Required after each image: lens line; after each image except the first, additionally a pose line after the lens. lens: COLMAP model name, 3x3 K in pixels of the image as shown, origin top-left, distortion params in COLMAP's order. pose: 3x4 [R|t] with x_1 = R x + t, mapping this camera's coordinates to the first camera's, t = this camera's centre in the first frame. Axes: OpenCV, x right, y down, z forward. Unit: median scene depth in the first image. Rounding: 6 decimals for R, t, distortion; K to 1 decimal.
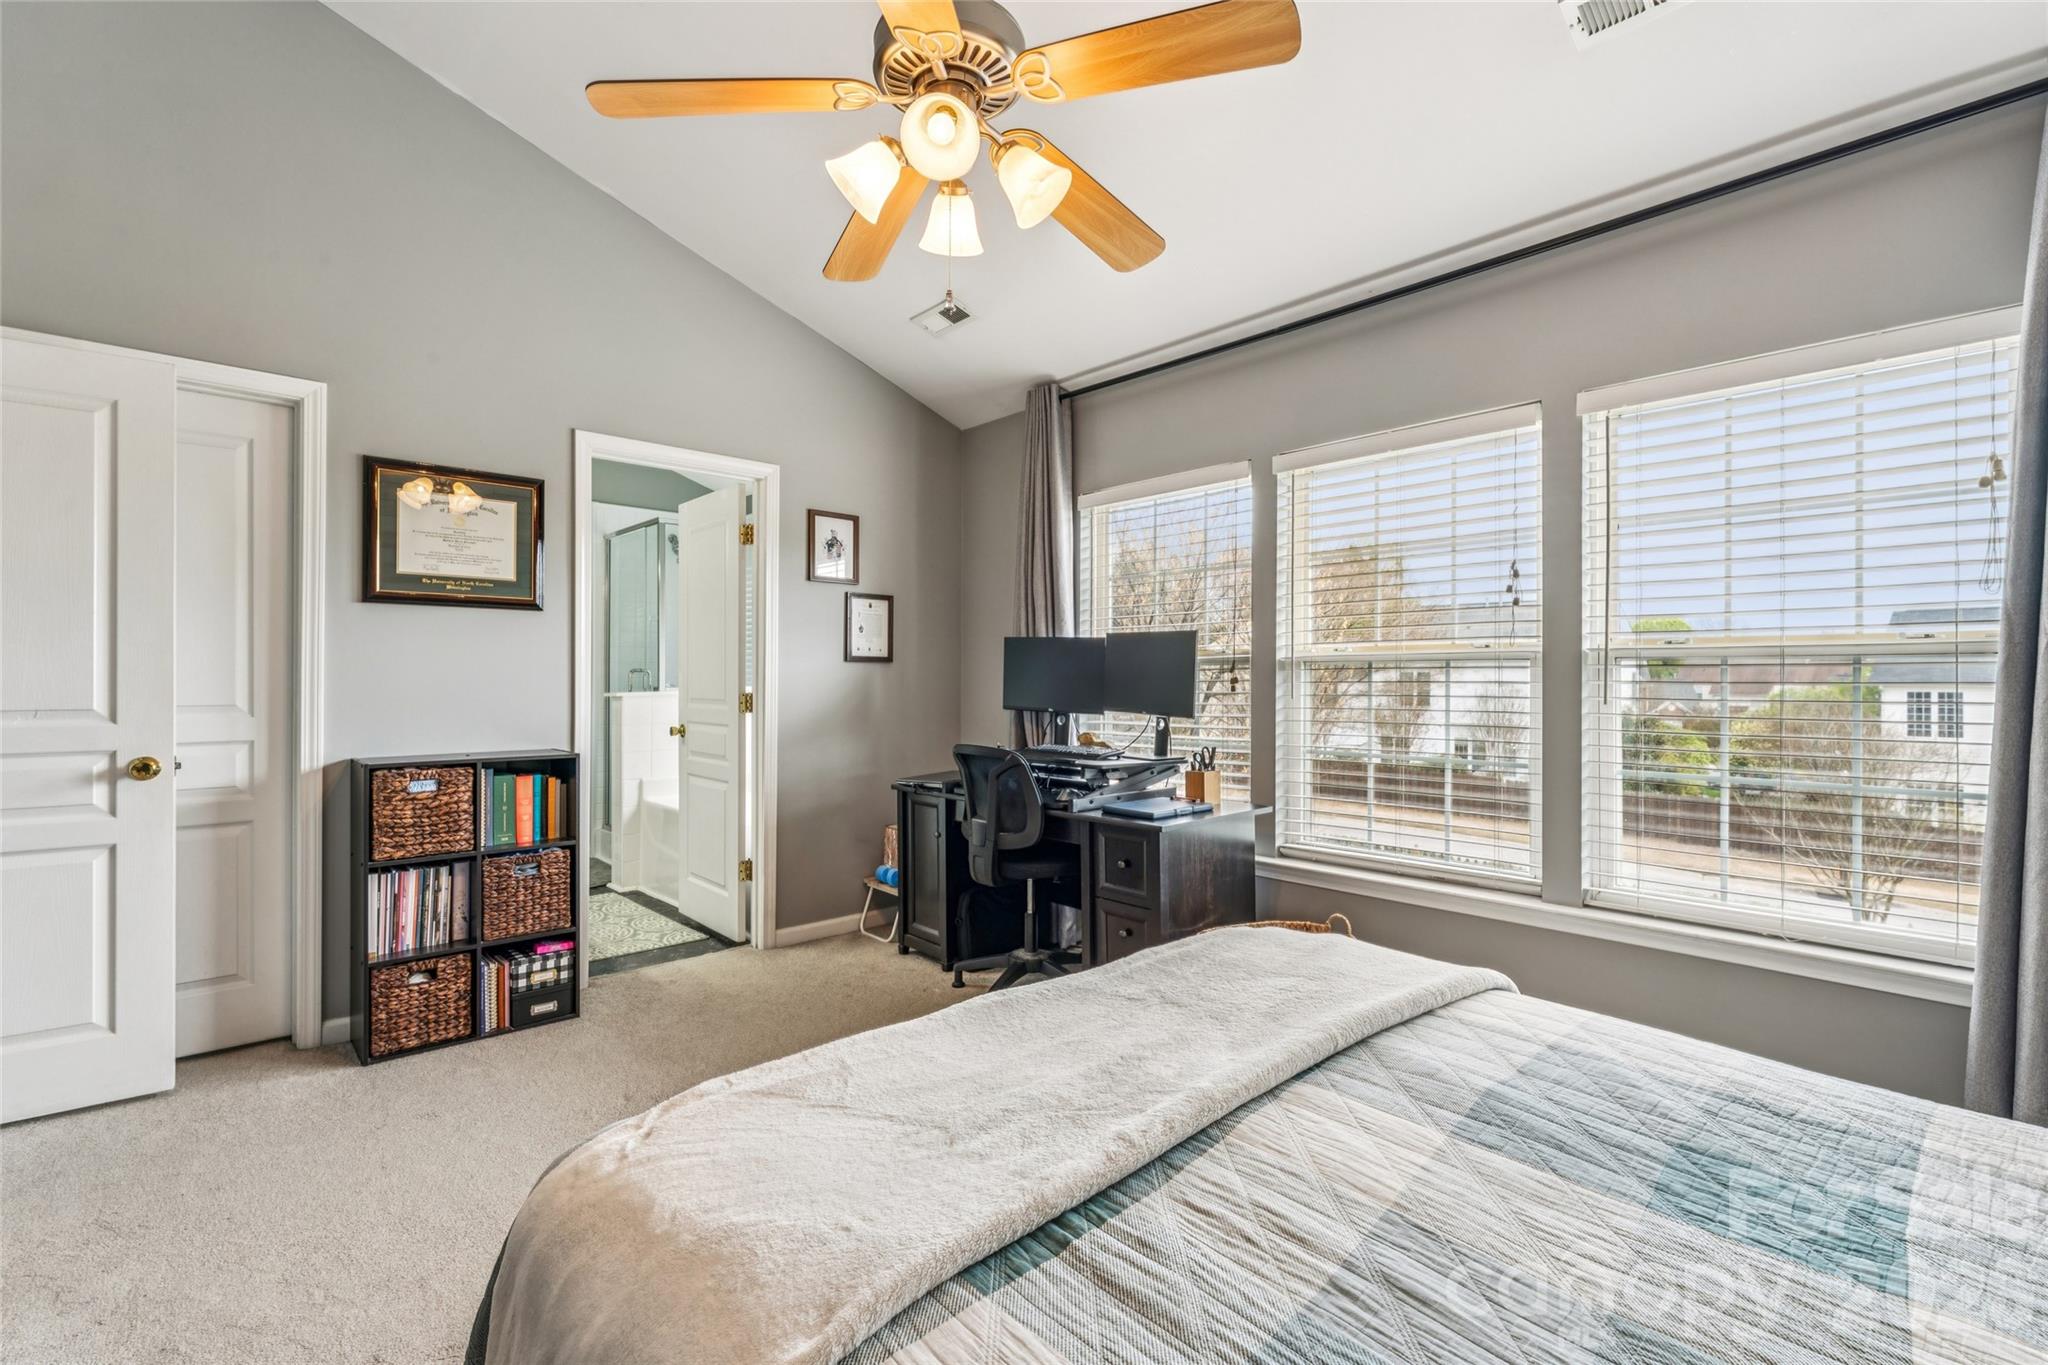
lens RADIAL K [[920.7, 0, 1013.2], [0, 920.7, 682.7], [0, 0, 1]] dist [0.002116, 0.000029]
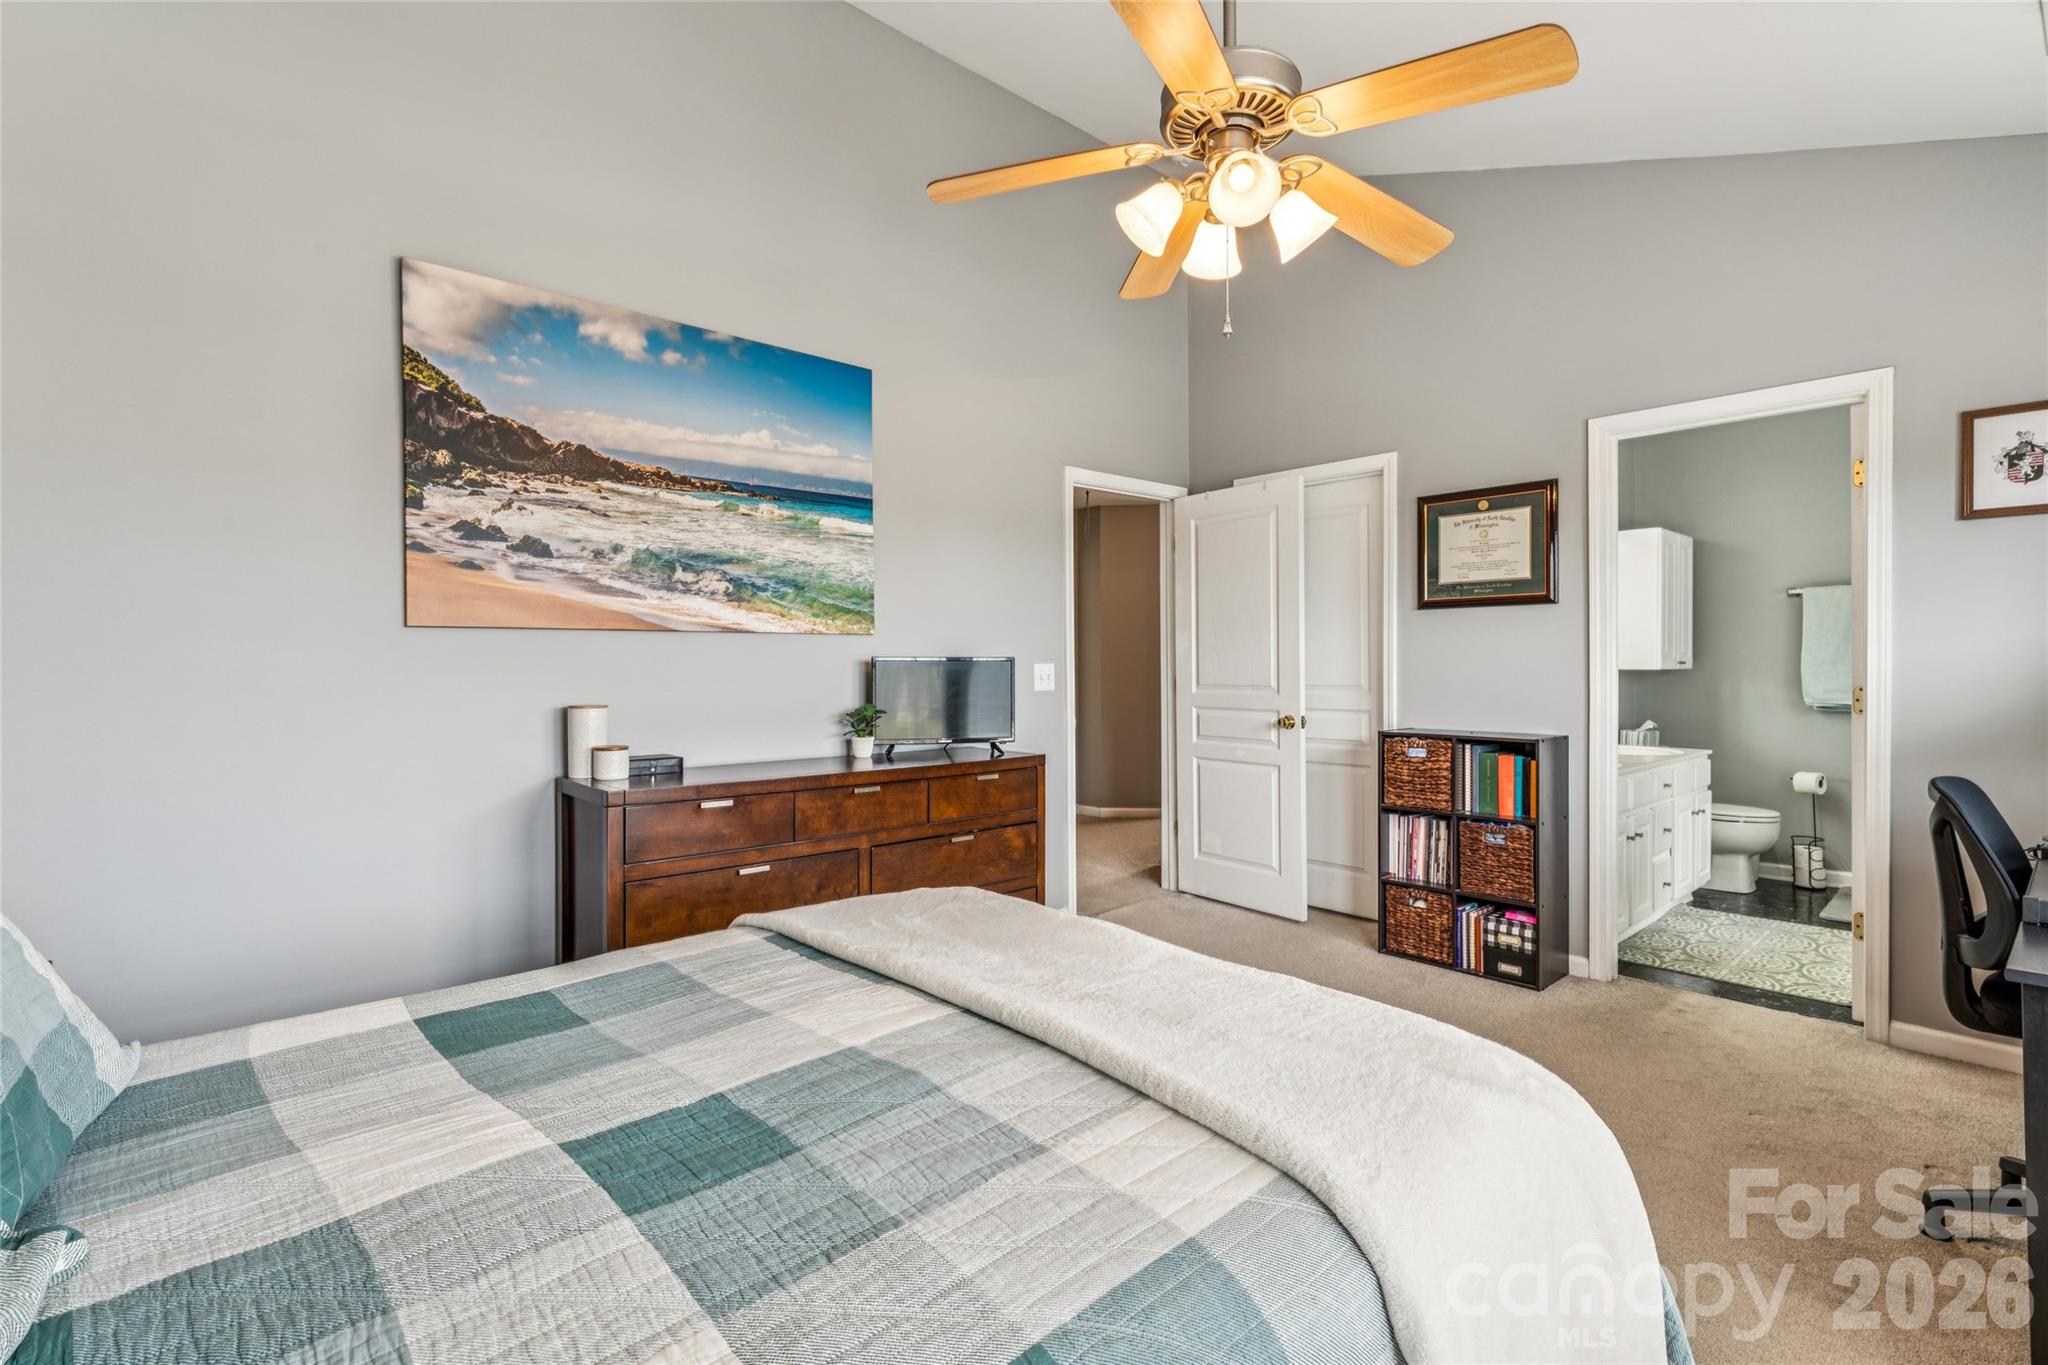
lens RADIAL K [[920.7, 0, 1033.0], [0, 920.7, 672.8], [0, 0, 1]] dist [0.002116, 0.000029]
pose [[0.009579, 0.004702, -0.999943, 0.589647], [-0.004270, 0.999980, 0.004661, -0.001034], [0.999945, 0.004225, 0.009599, 0.431756]]
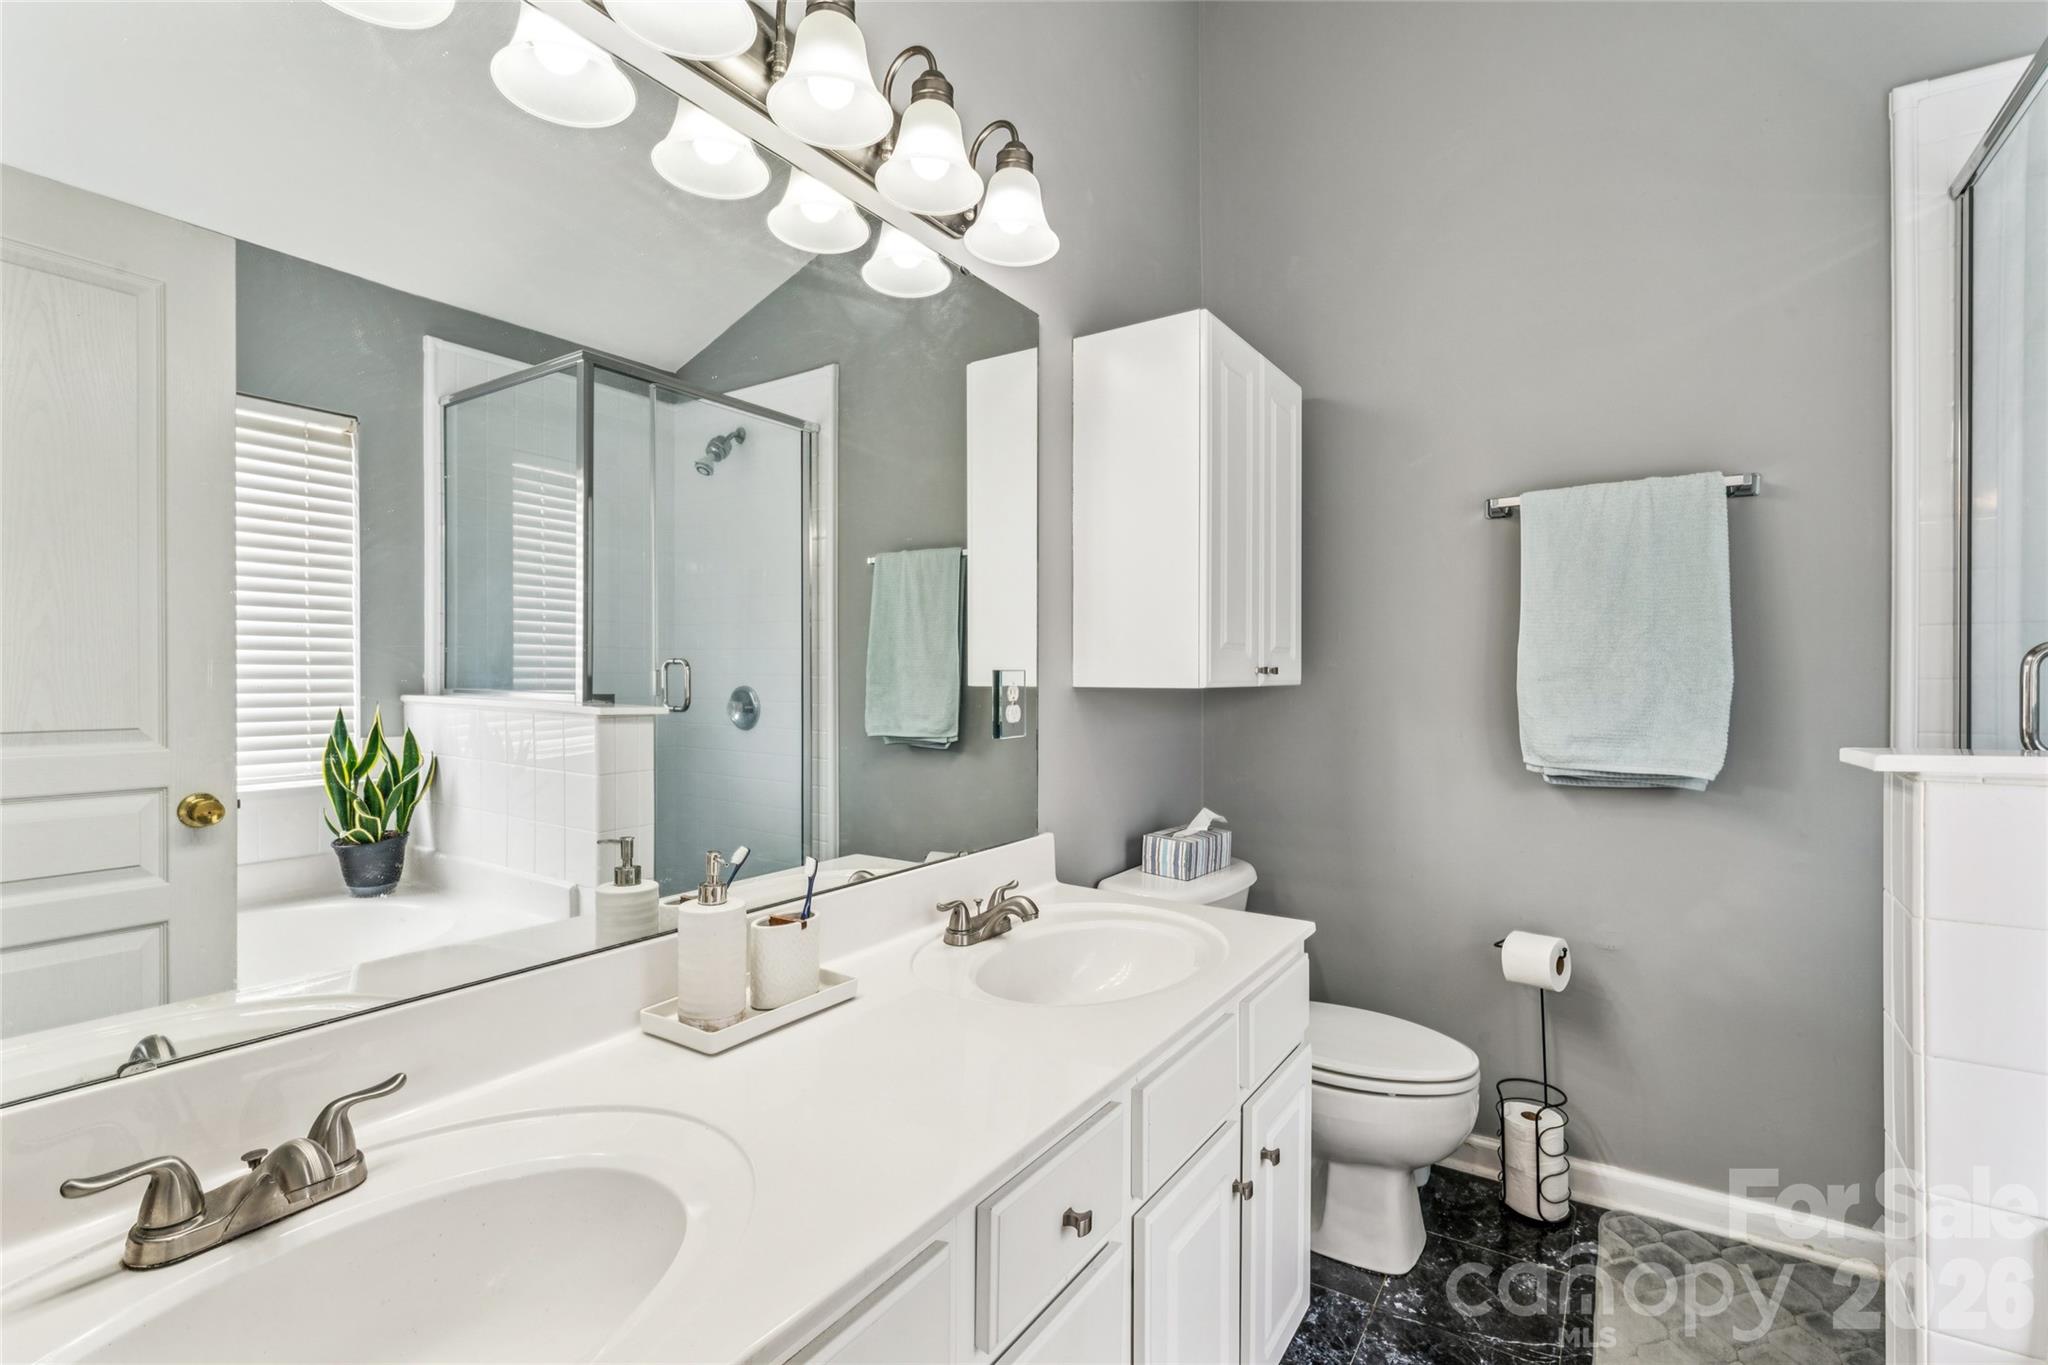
lens RADIAL K [[920.7, 0, 1014.4], [0, 920.7, 676.4], [0, 0, 1]] dist [0.002116, 0.000029]
pose [[0.249080, 0.002493, -0.968480, -0.044997], [-0.006373, 0.999979, 0.000935, -0.007443], [0.968462, 0.005939, 0.249091, 0.941319]]
